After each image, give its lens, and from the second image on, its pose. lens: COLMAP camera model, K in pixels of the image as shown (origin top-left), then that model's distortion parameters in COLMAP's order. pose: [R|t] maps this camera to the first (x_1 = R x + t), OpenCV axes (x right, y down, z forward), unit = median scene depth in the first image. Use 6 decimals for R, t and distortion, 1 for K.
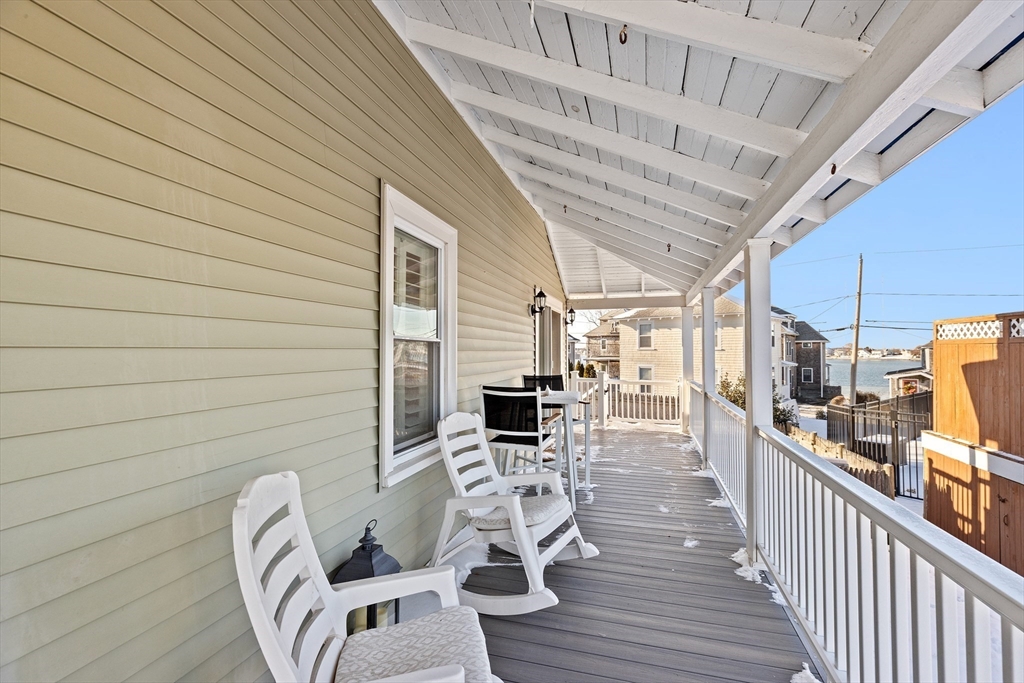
lens RADIAL K [[458.1, 0, 519.9], [0, 458.1, 340.5], [0, 0, 1]] dist [0.001571, 0.000948]
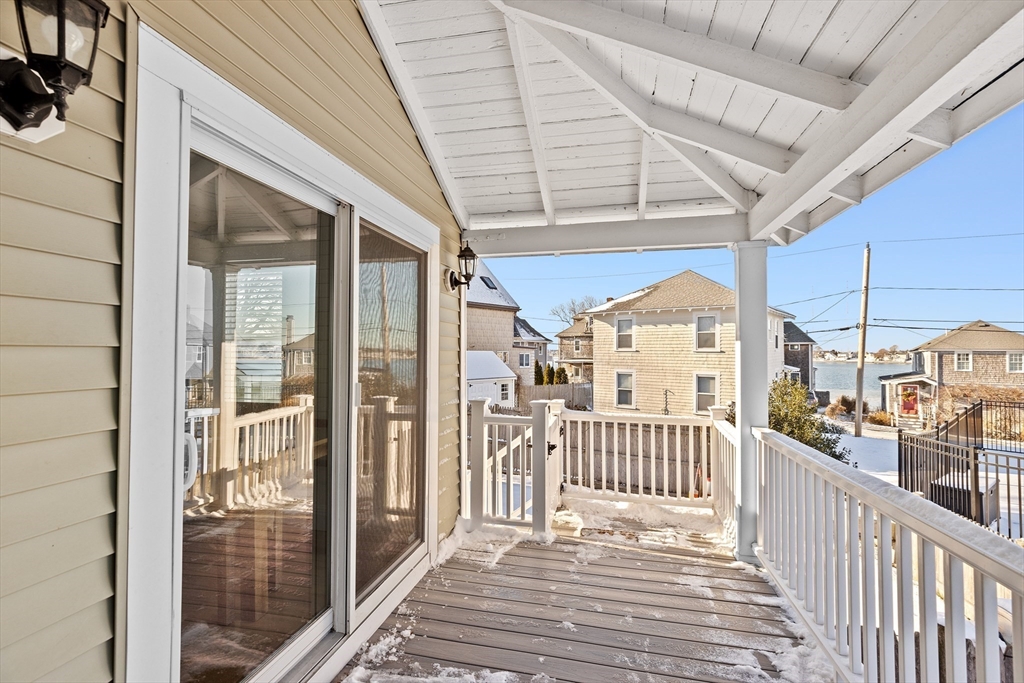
lens RADIAL K [[458.1, 0, 519.7], [0, 458.1, 343.2], [0, 0, 1]] dist [0.001571, 0.000948]
pose [[0.998698, 0.005473, 0.050720, 0.031049], [-0.005597, 0.999982, 0.002314, 0.003444], [-0.050707, -0.002595, 0.998710, 0.131493]]
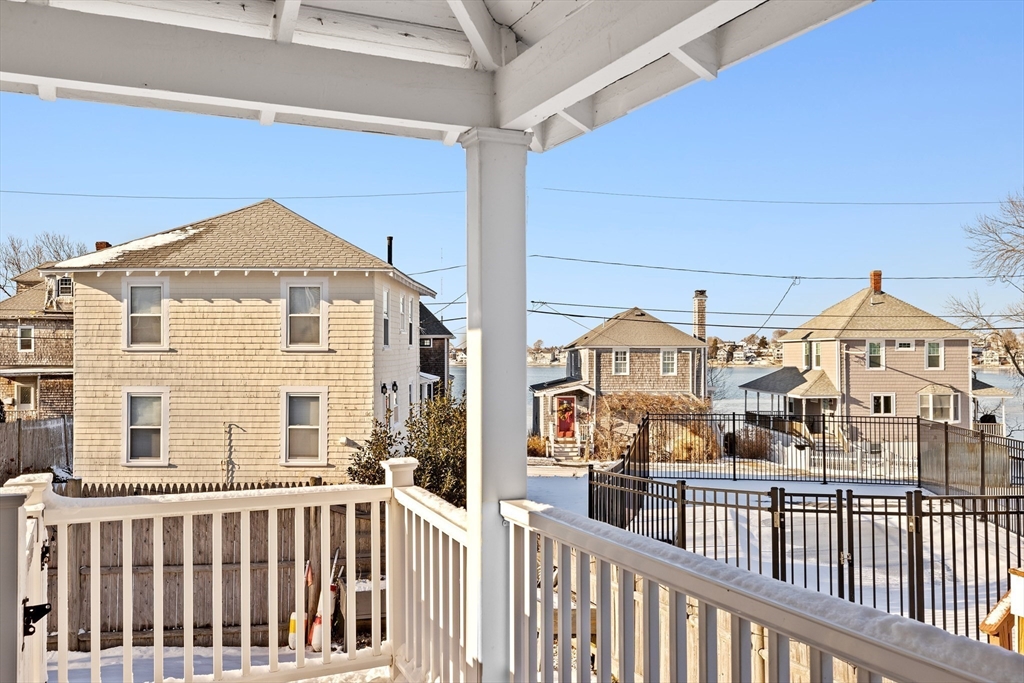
lens RADIAL K [[838.7, 0, 508.8], [0, 838.7, 339.7], [0, 0, 1]] dist [0.009740, 0.012614]
pose [[0.764219, 0.008377, 0.644902, 0.028519], [-0.012370, 0.999922, 0.001671, 0.003868], [-0.644838, -0.009255, 0.764263, 0.154029]]
